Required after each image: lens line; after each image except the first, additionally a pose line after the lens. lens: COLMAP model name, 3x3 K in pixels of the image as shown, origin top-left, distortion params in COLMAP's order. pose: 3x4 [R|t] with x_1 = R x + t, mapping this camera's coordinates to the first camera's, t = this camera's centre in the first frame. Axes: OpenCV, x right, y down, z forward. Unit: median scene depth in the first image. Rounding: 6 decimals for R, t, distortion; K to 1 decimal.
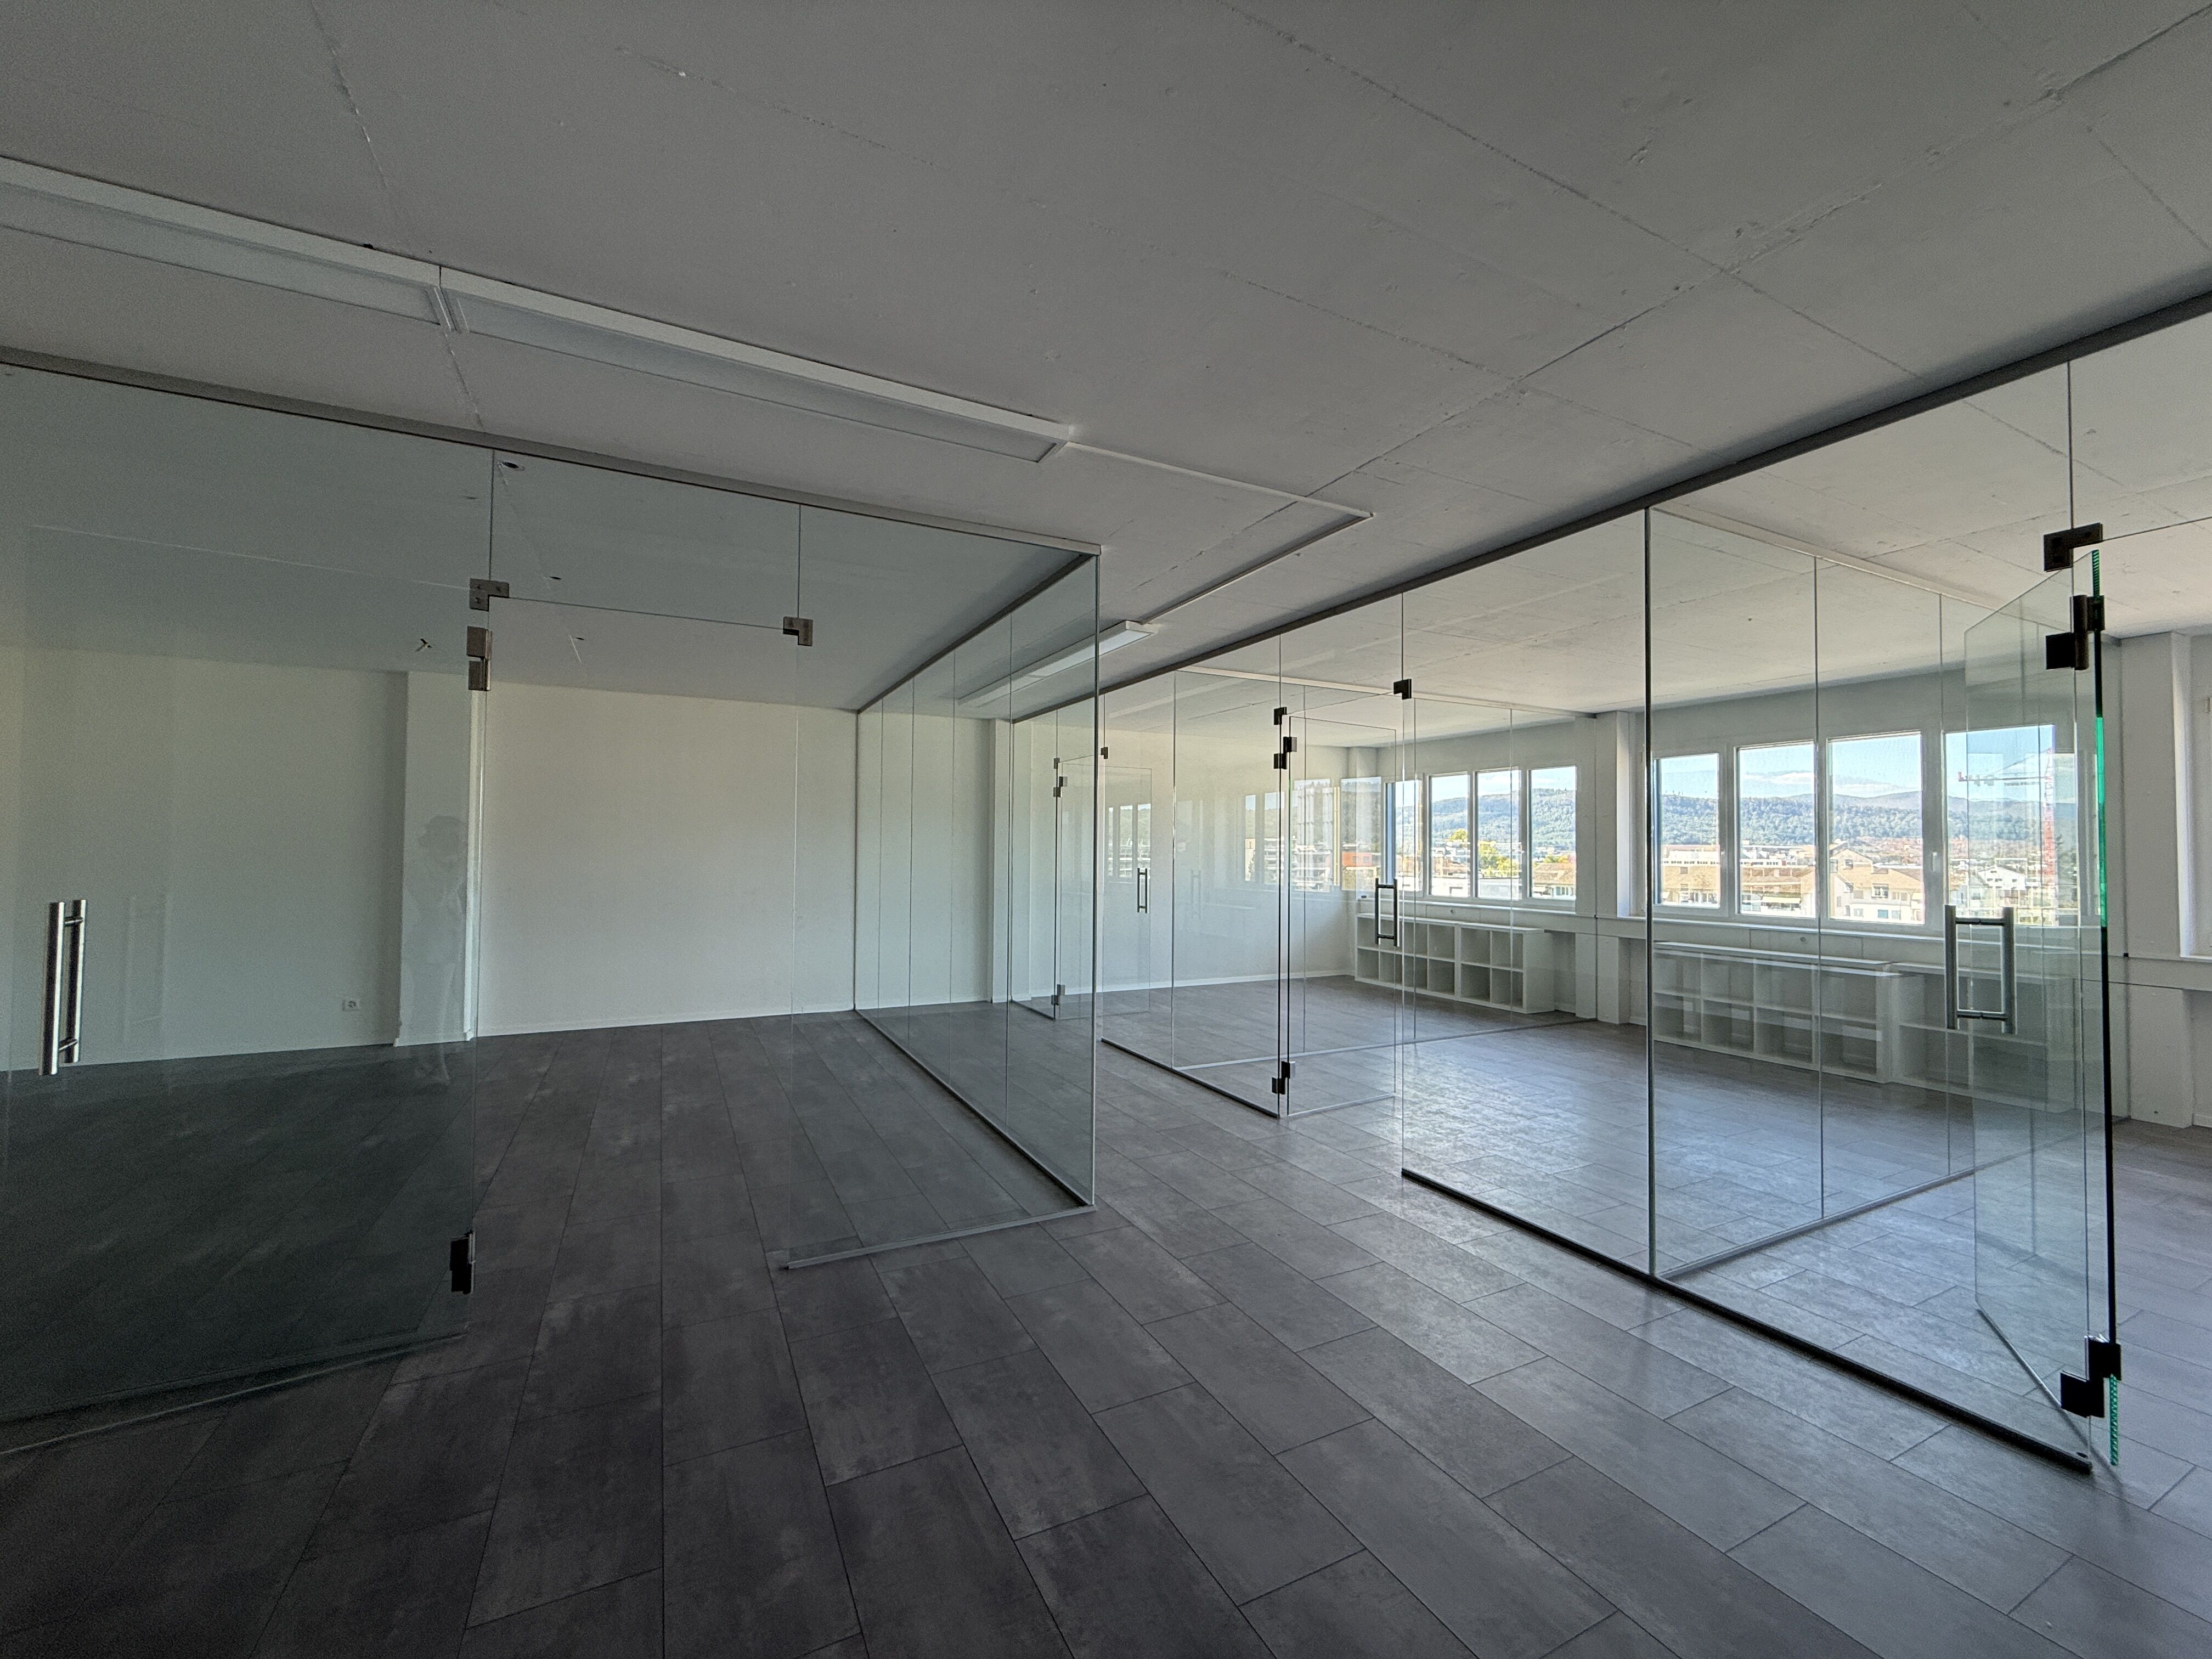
lens RADIAL K [[880.4, 0, 1099.9], [0, 880.4, 830.0], [0, 0, 1]] dist [0.000084, -0.000239]
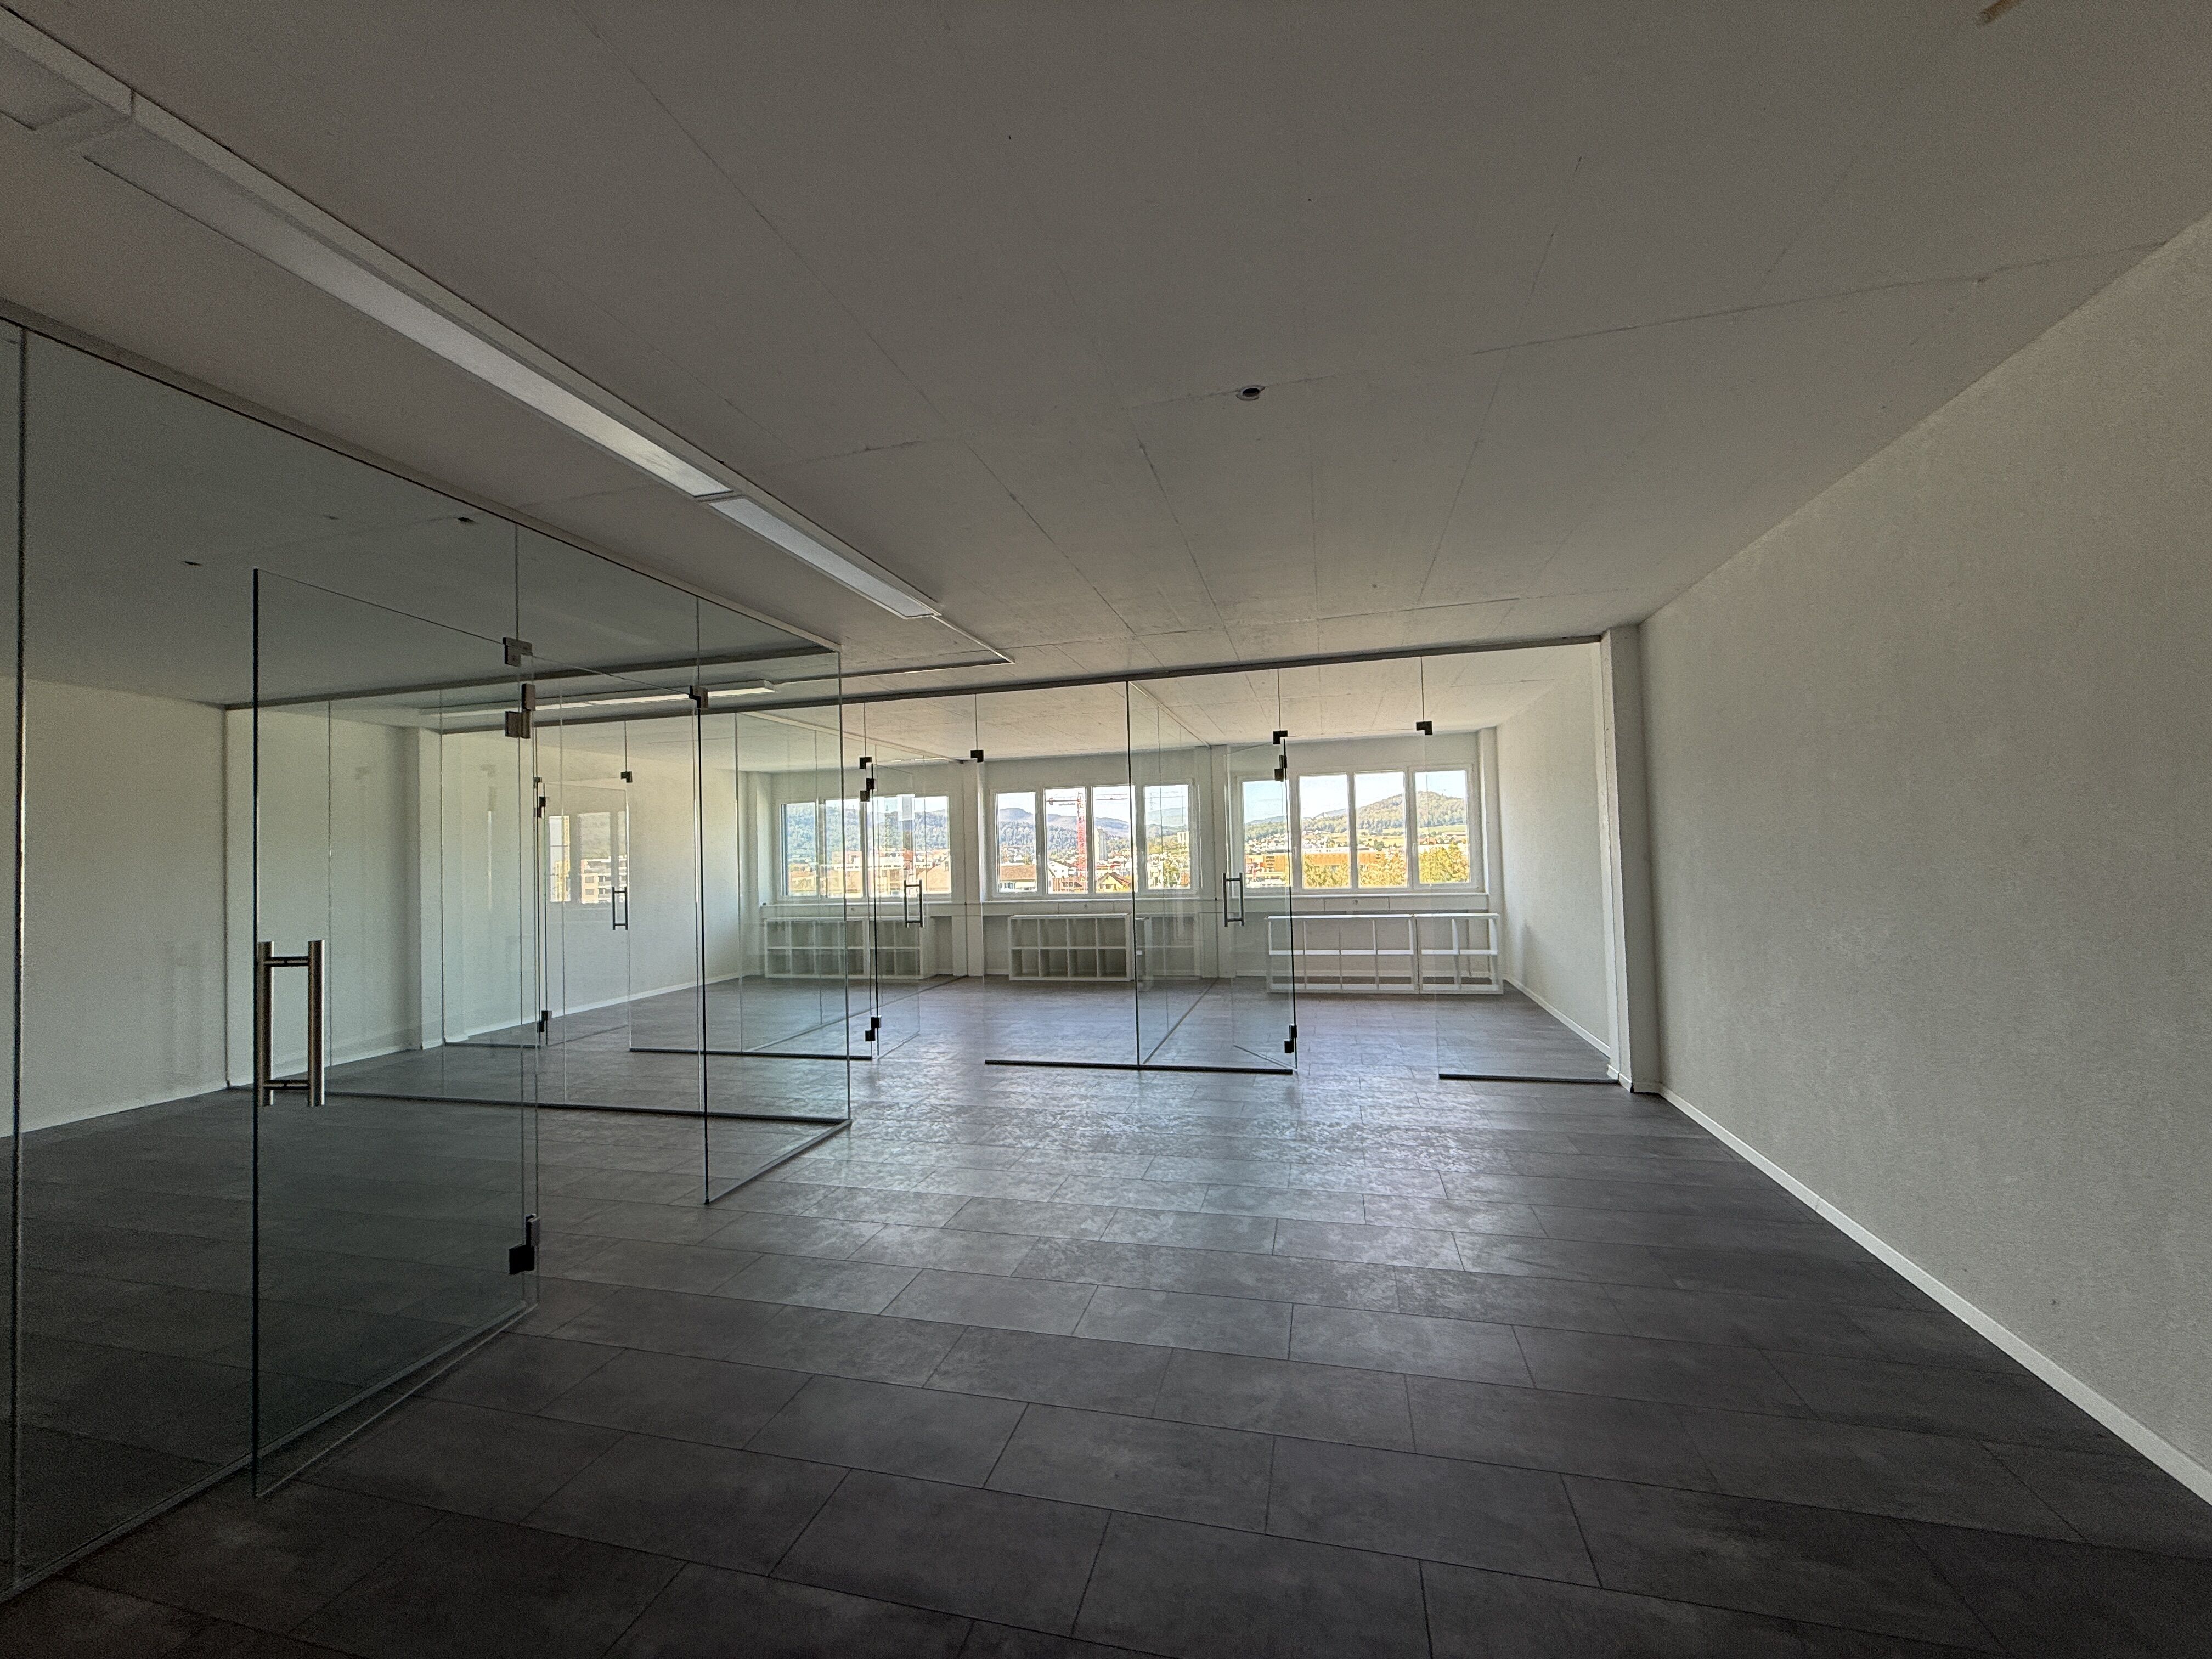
lens RADIAL K [[880.9, 0, 1100.0], [0, 880.9, 830.8], [0, 0, 1]] dist [-0.000018, 0.000095]
pose [[0.660724, -0.006380, 0.750602, -0.743061], [0.016507, 0.999846, -0.006032, -0.014090], [-0.750447, 0.016376, 0.660727, -0.214031]]
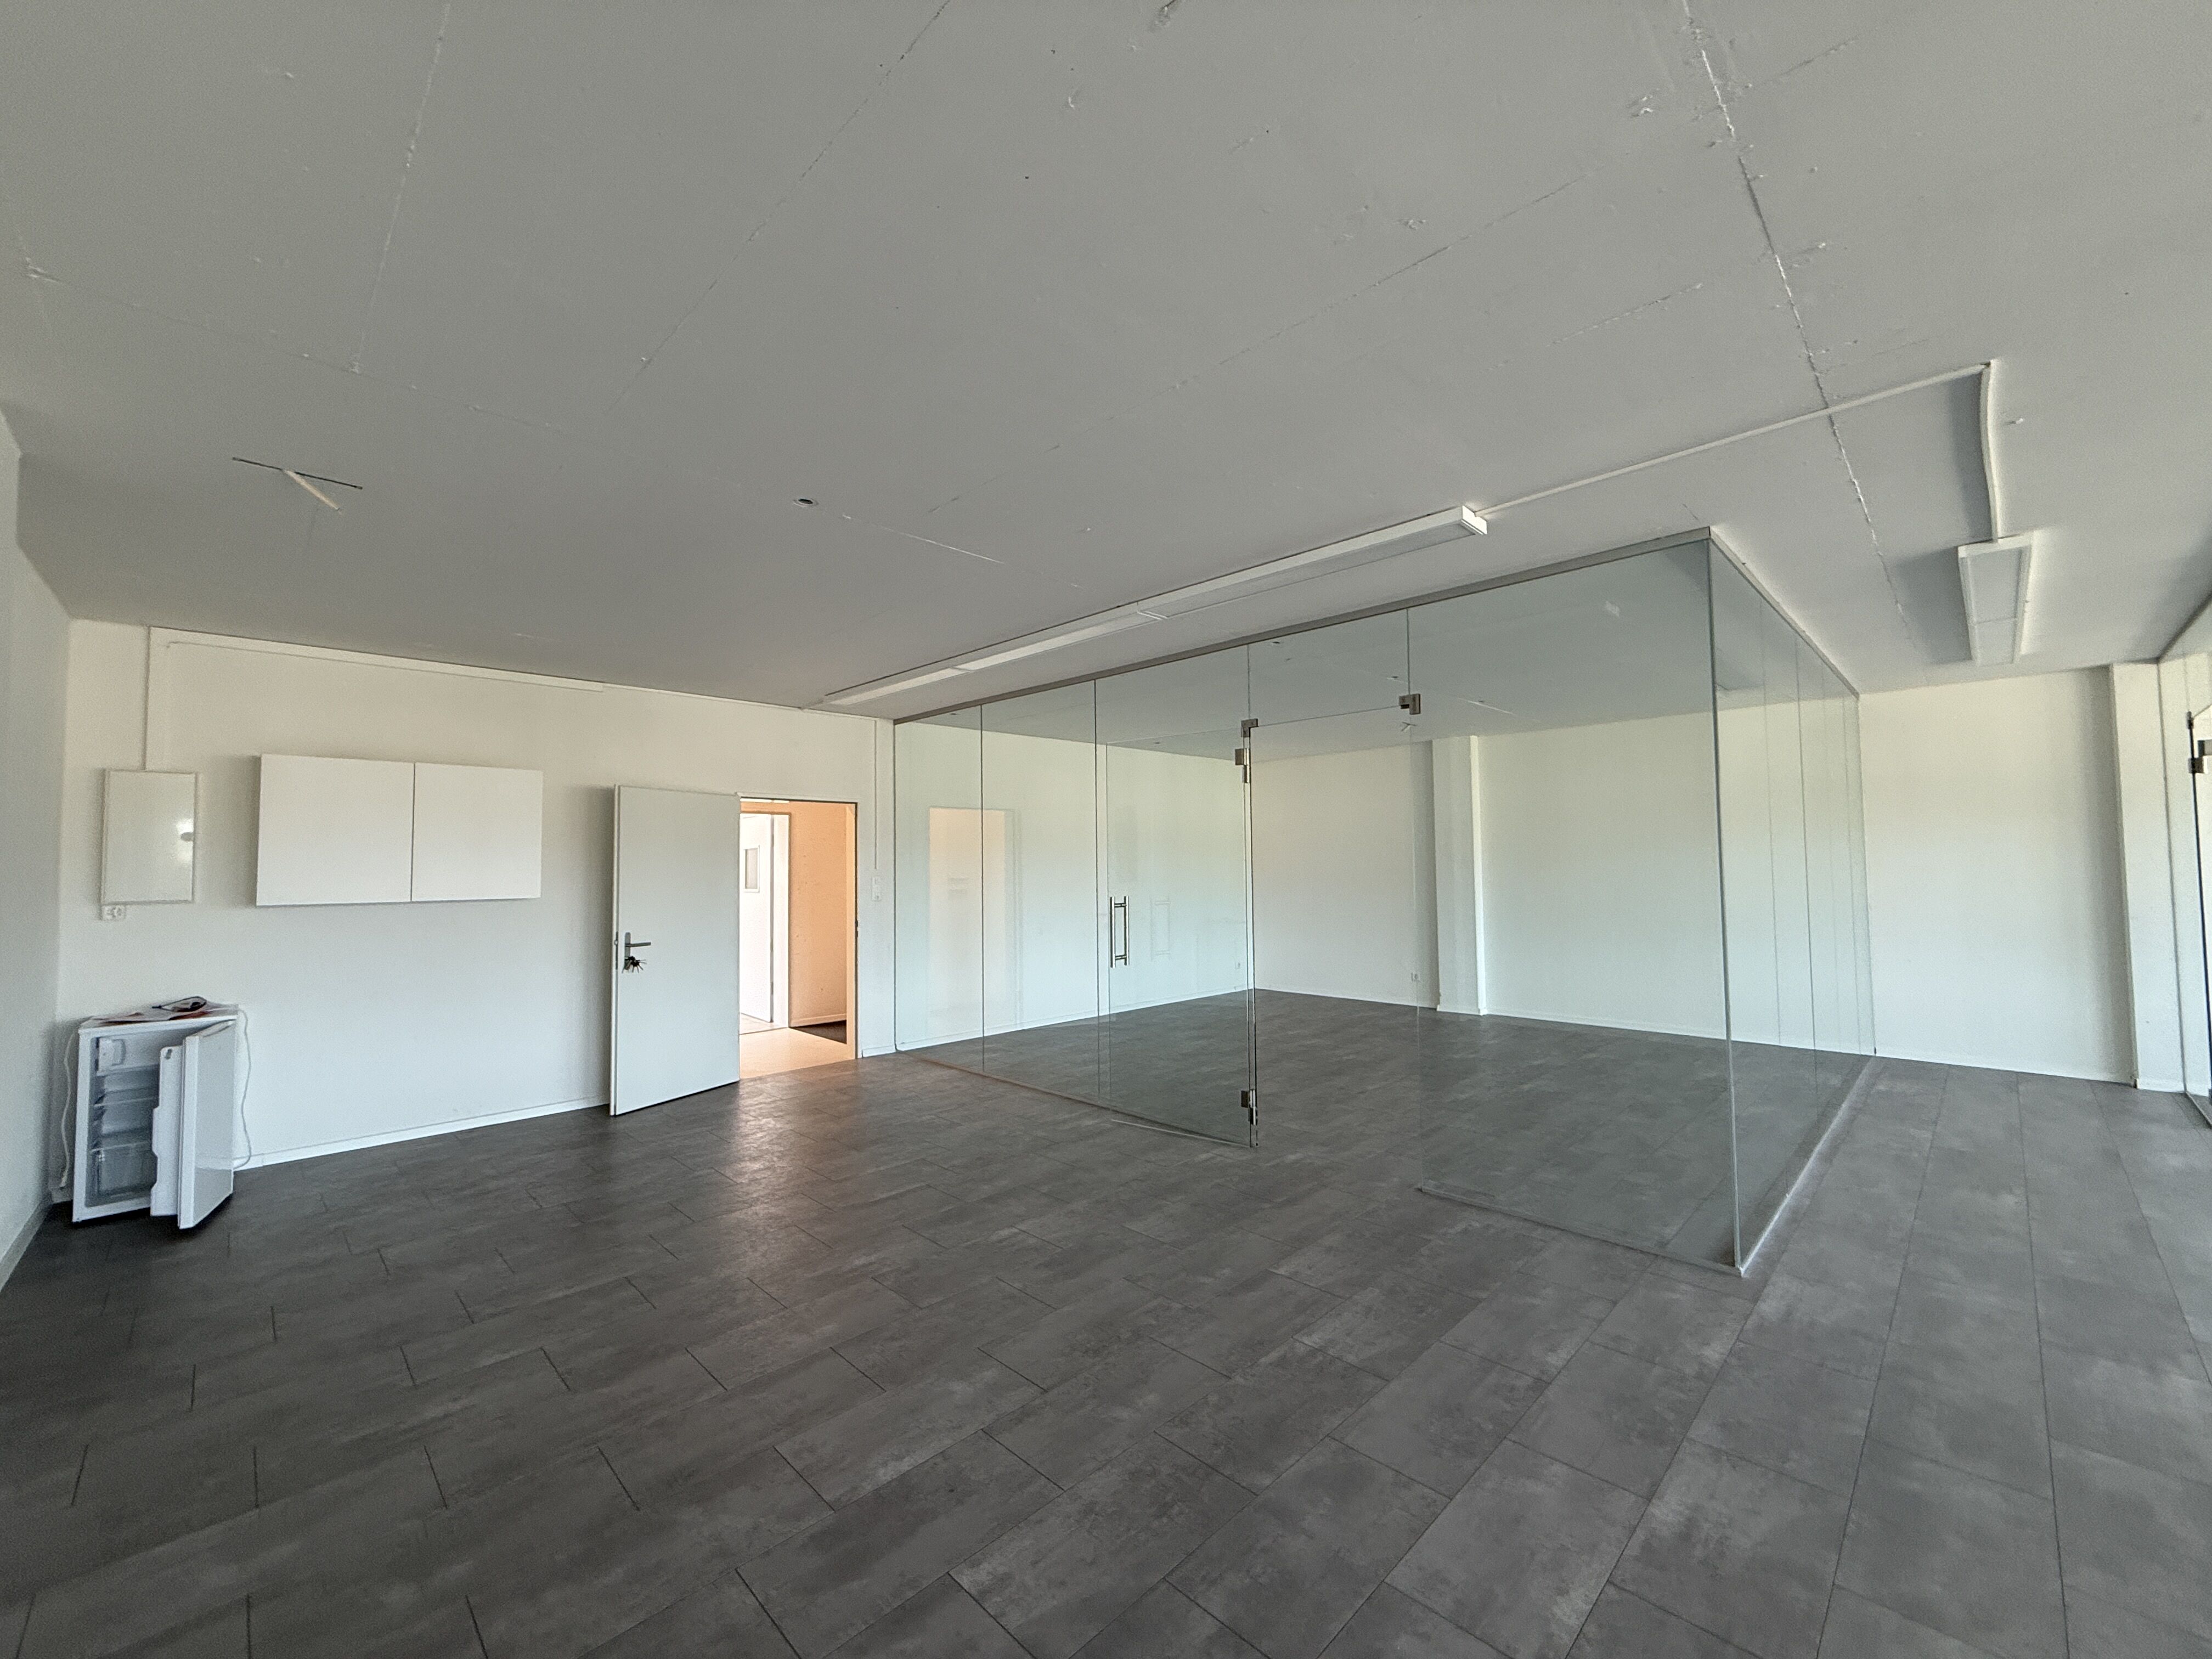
lens RADIAL K [[880.4, 0, 1099.9], [0, 880.4, 830.0], [0, 0, 1]] dist [0.000084, -0.000239]
pose [[0.308961, -0.051398, -0.949685, 0.617574], [0.037934, 0.998410, -0.041694, -0.001230], [0.950318, -0.023143, 0.310420, 0.120203]]
